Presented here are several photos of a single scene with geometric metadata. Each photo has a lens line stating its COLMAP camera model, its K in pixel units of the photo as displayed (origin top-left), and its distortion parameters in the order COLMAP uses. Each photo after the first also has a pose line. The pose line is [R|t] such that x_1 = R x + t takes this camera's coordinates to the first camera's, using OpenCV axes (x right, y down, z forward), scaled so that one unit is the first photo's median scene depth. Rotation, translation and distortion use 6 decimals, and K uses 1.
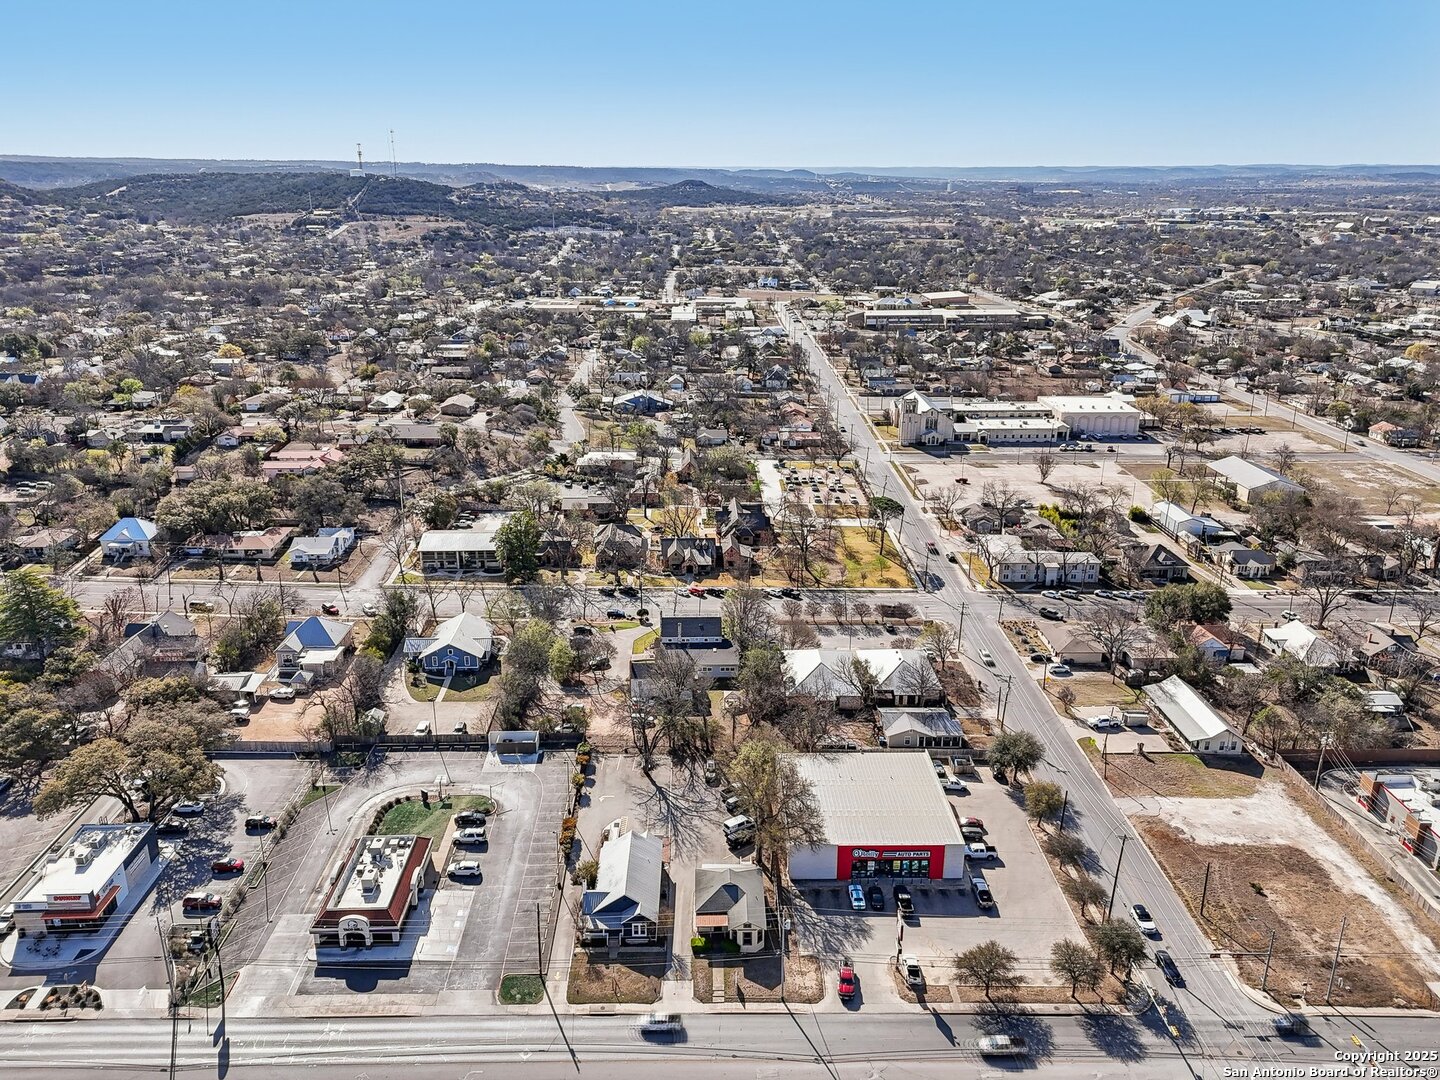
lens RADIAL K [[1074.3, 0, 720.0], [0, 1074.3, 540.0], [0, 0, 1]] dist [0.075108, -0.067602]
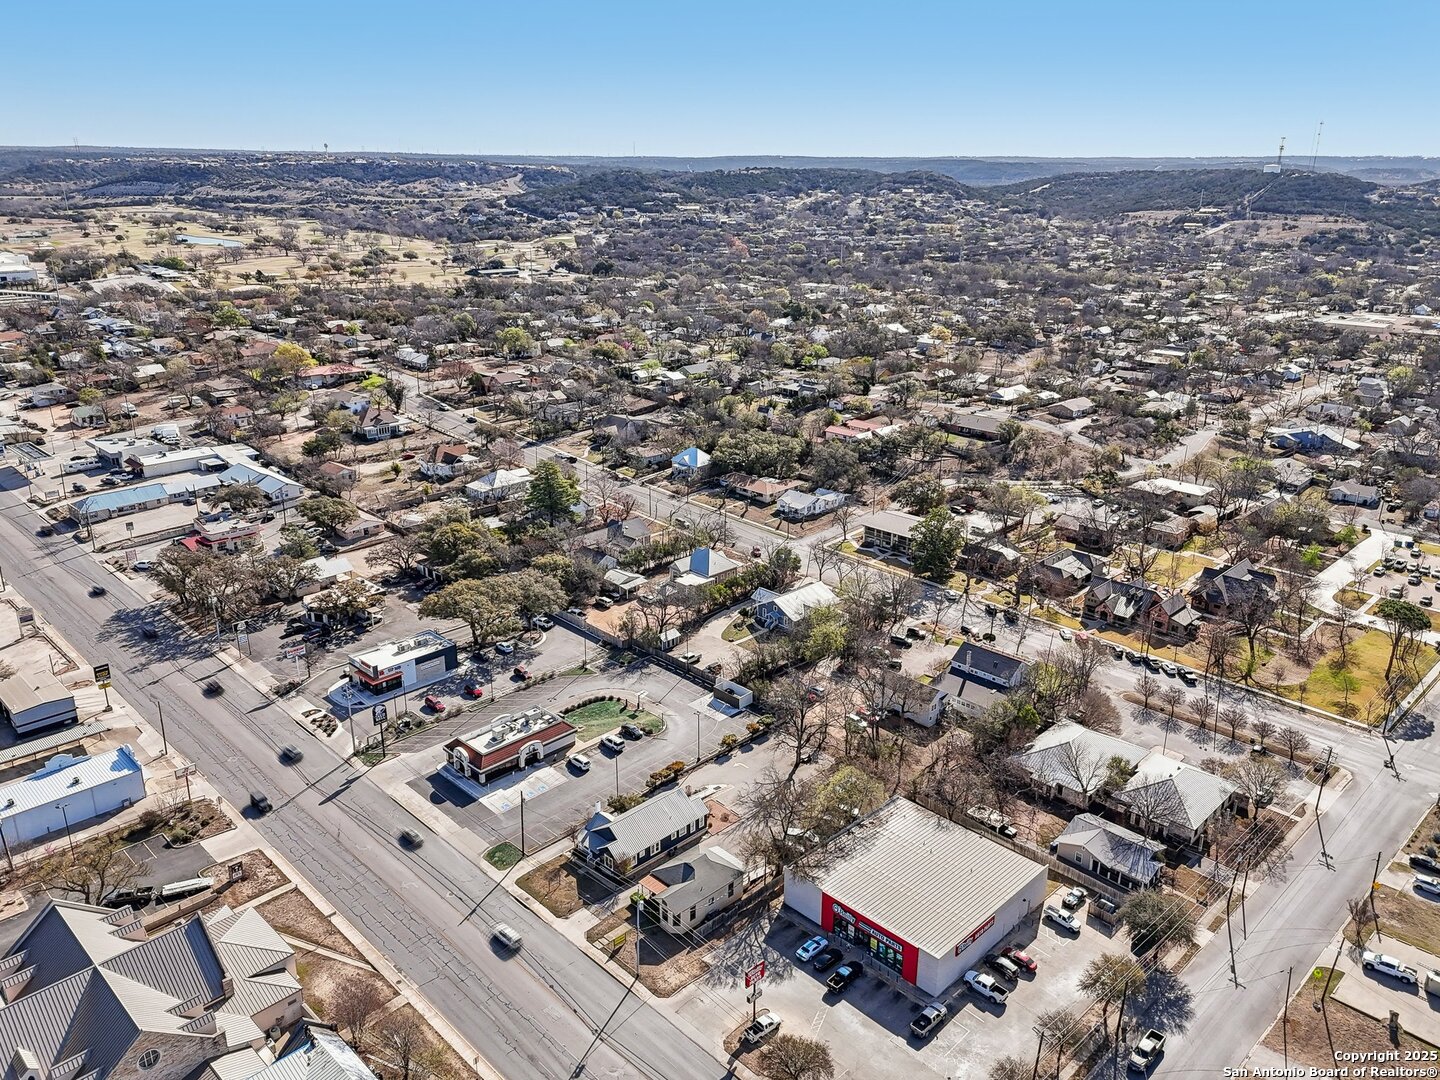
lens RADIAL K [[1074.3, 0, 720.0], [0, 1074.3, 540.0], [0, 0, 1]] dist [0.075108, -0.067602]
pose [[0.689289, 0.238775, -0.684008, 0.492113], [-0.237353, 0.966449, 0.098185, -0.064080], [0.684503, 0.094673, 0.722836, 0.190536]]
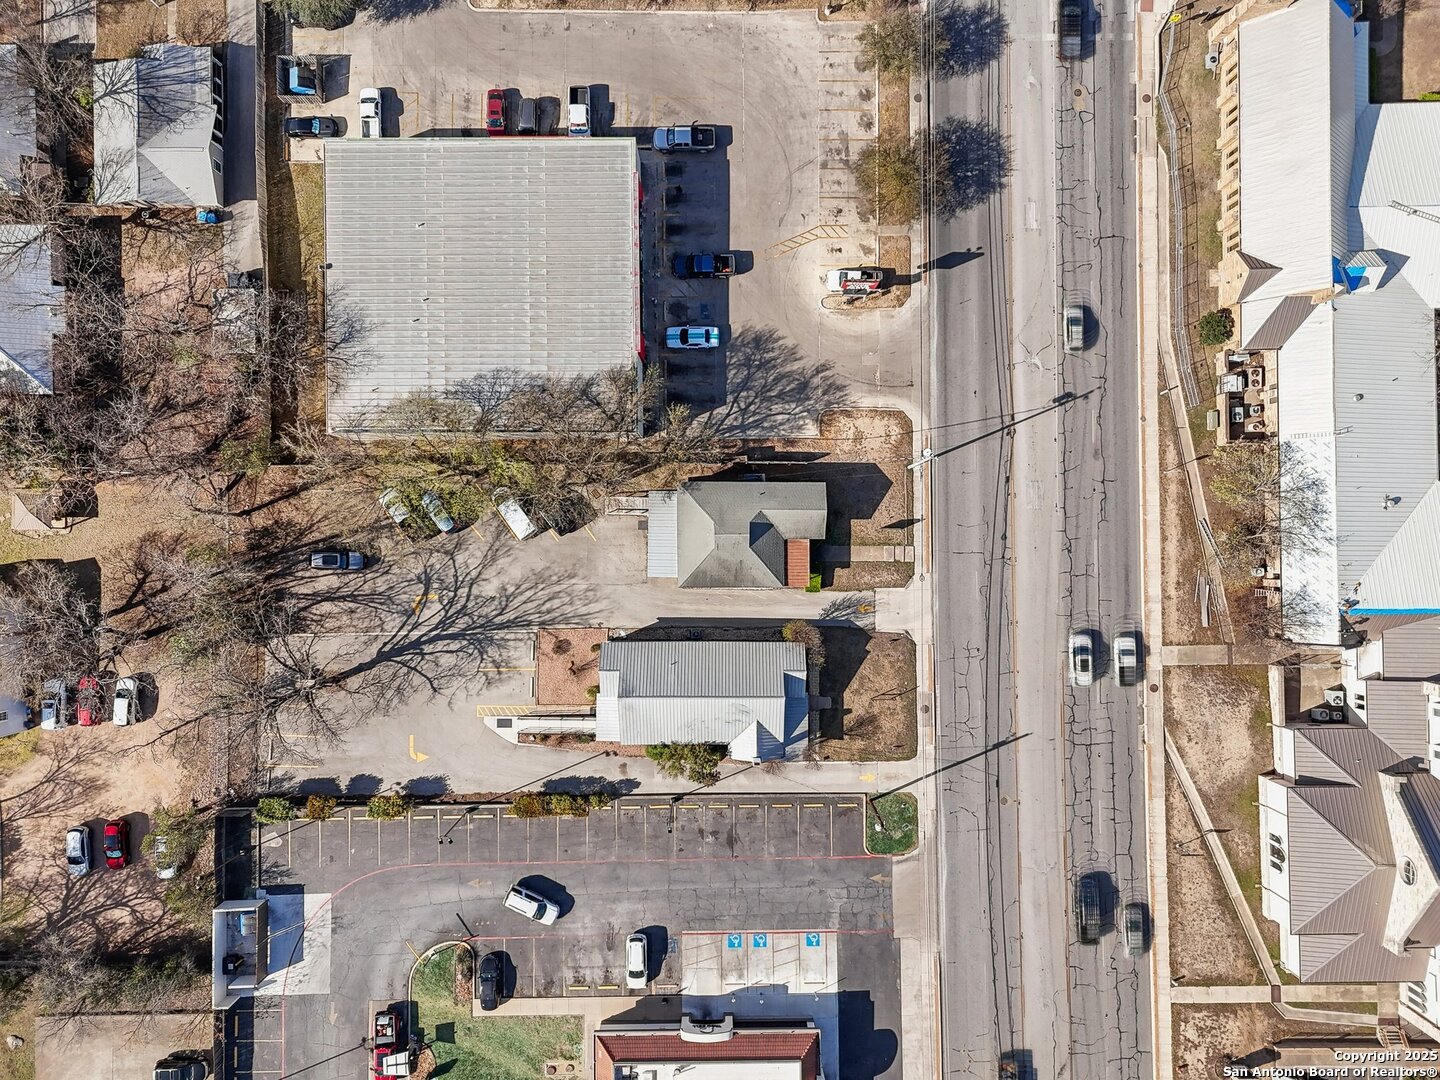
lens RADIAL K [[1074.3, 0, 720.0], [0, 1074.3, 540.0], [0, 0, 1]] dist [0.075108, -0.067602]
pose [[0.016902, -0.999852, 0.003255, 0.002708], [0.322947, 0.008540, 0.946379, -0.216615], [-0.946266, -0.014944, 0.323043, 0.611183]]
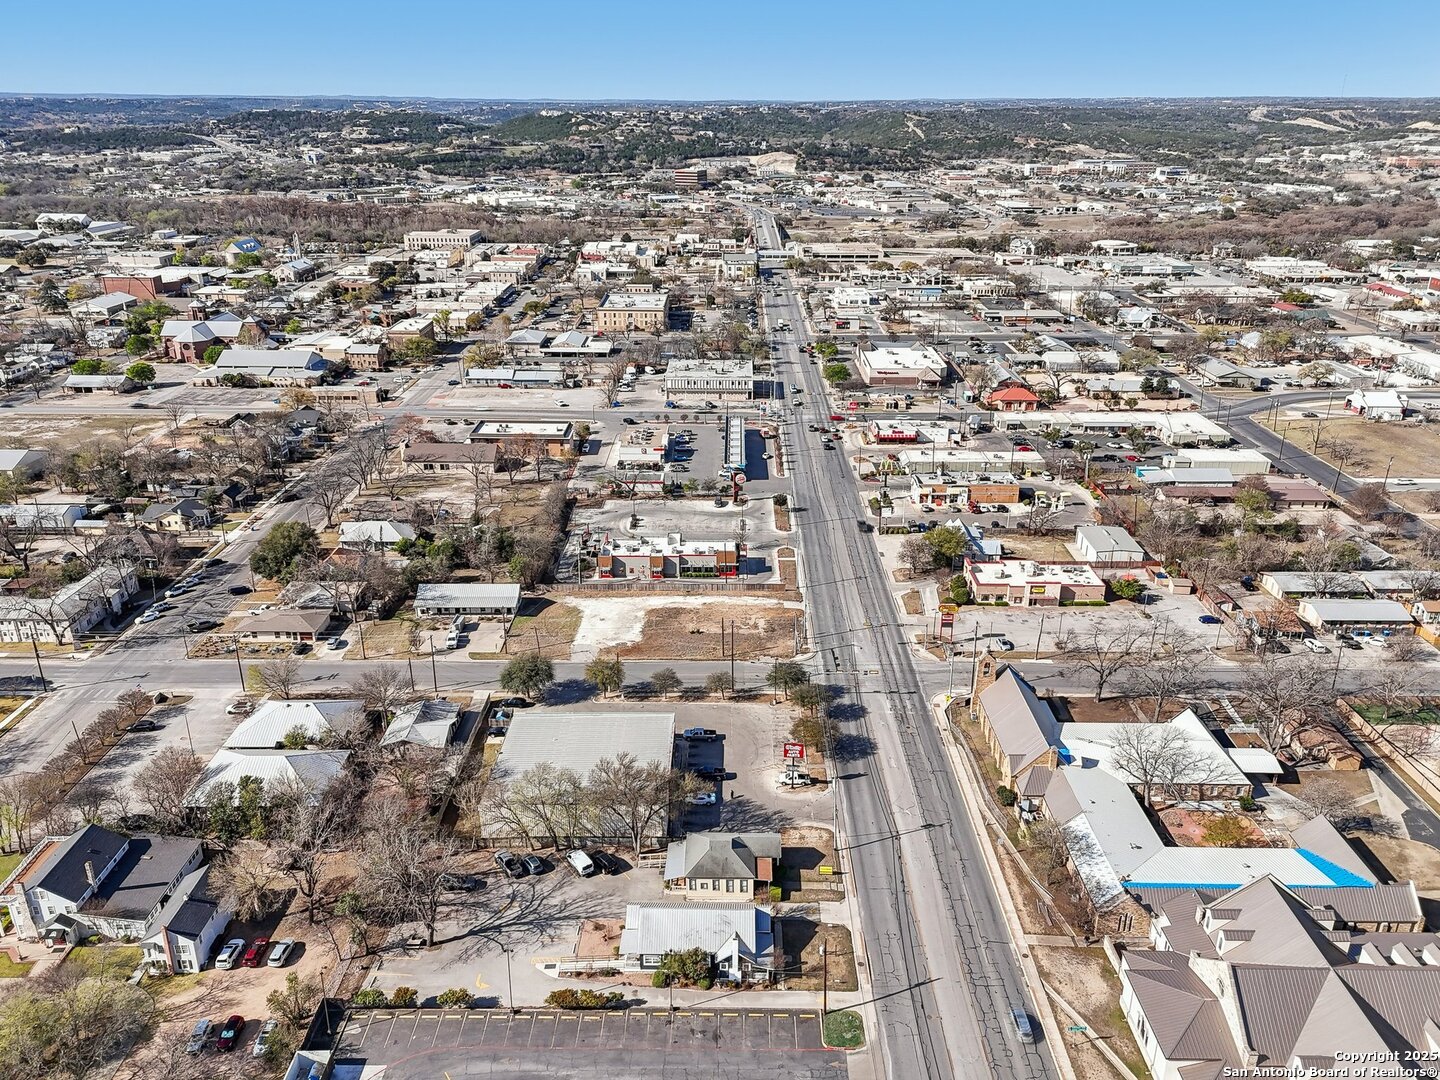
lens RADIAL K [[1074.1, 0, 731.2], [0, 1074.1, 537.5], [0, 0, 1]] dist [0.078648, -0.073489]
pose [[0.027548, -0.373852, 0.927079, -0.614587], [0.320350, 0.881818, 0.346081, -0.210975], [-0.946899, 0.287456, 0.144056, 0.583271]]
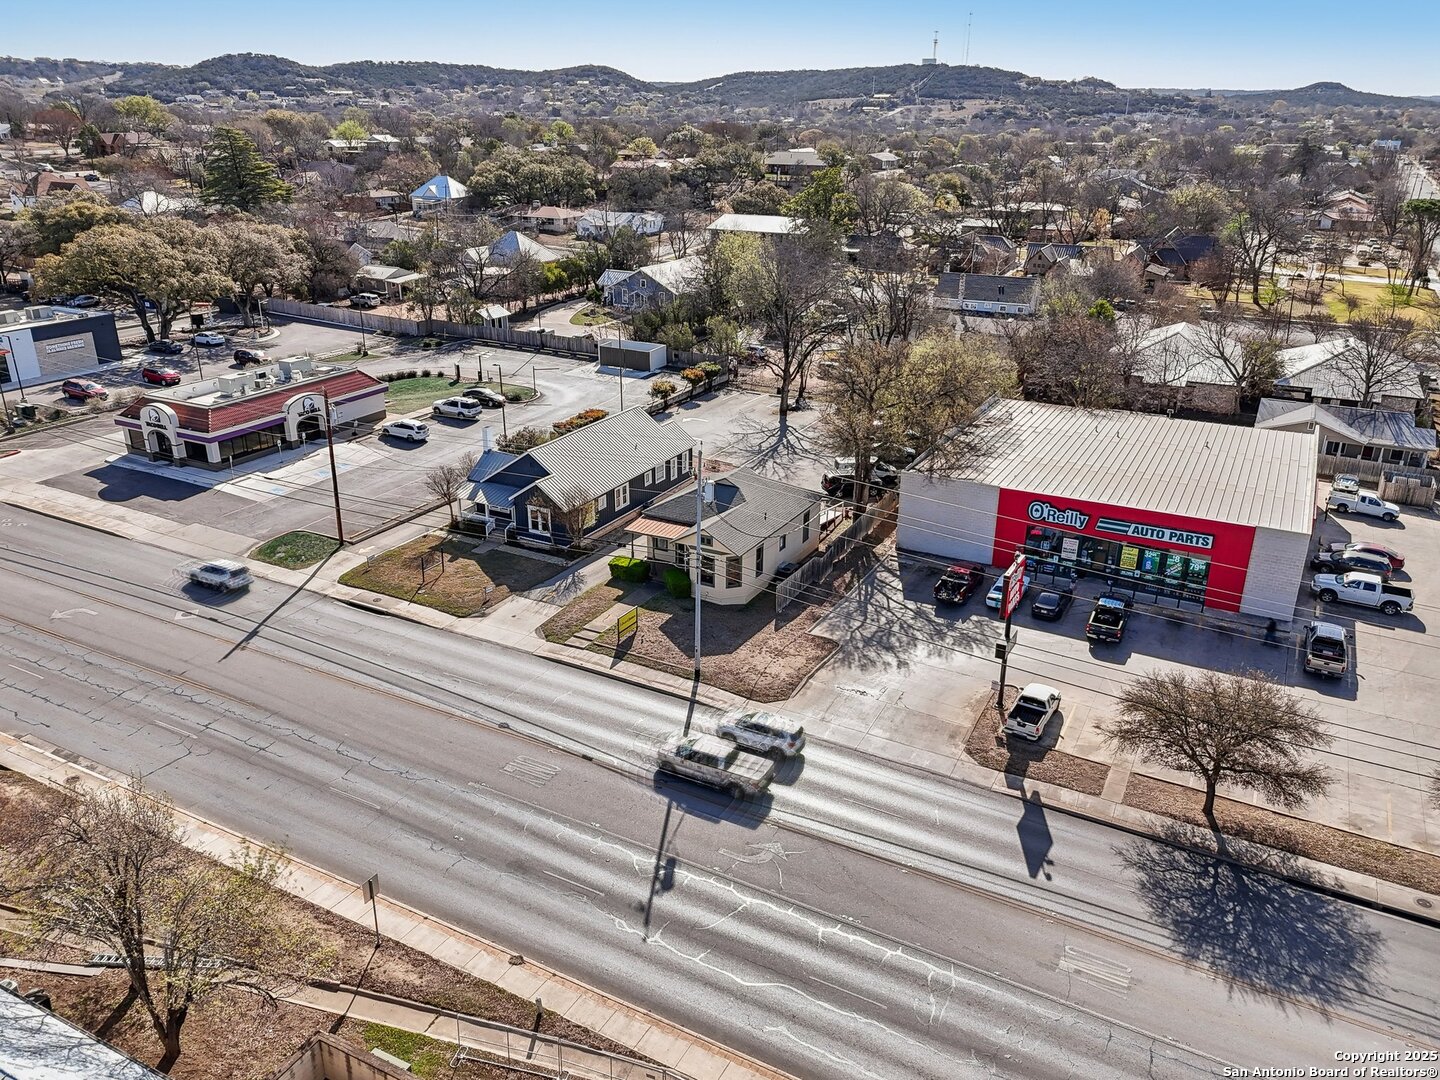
lens RADIAL K [[1074.3, 0, 720.0], [0, 1074.3, 540.0], [0, 0, 1]] dist [0.075108, -0.067602]
pose [[0.872592, 0.181614, -0.453431, 0.175835], [-0.159832, 0.983366, 0.086287, 0.227483], [0.461560, -0.002820, 0.887105, 0.425550]]
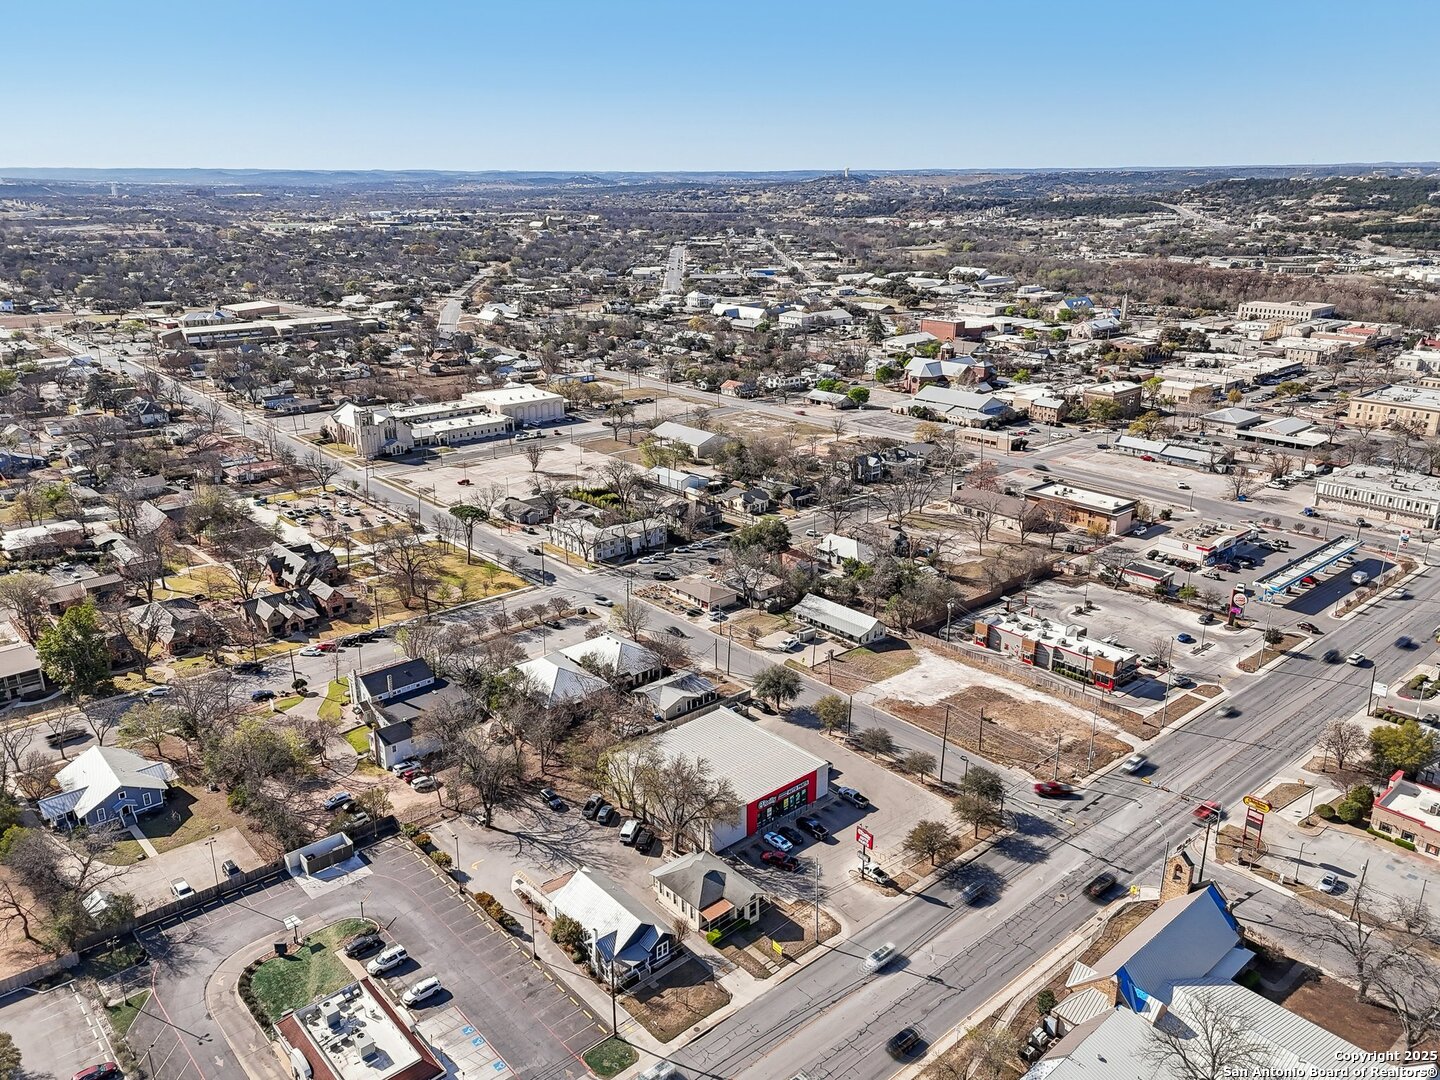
lens RADIAL K [[1074.3, 0, 720.0], [0, 1074.3, 540.0], [0, 0, 1]] dist [0.075108, -0.067602]
pose [[0.764436, -0.211589, 0.608989, -0.405026], [0.213508, 0.974391, 0.070539, -0.042648], [-0.608318, 0.076102, 0.790036, 0.124339]]
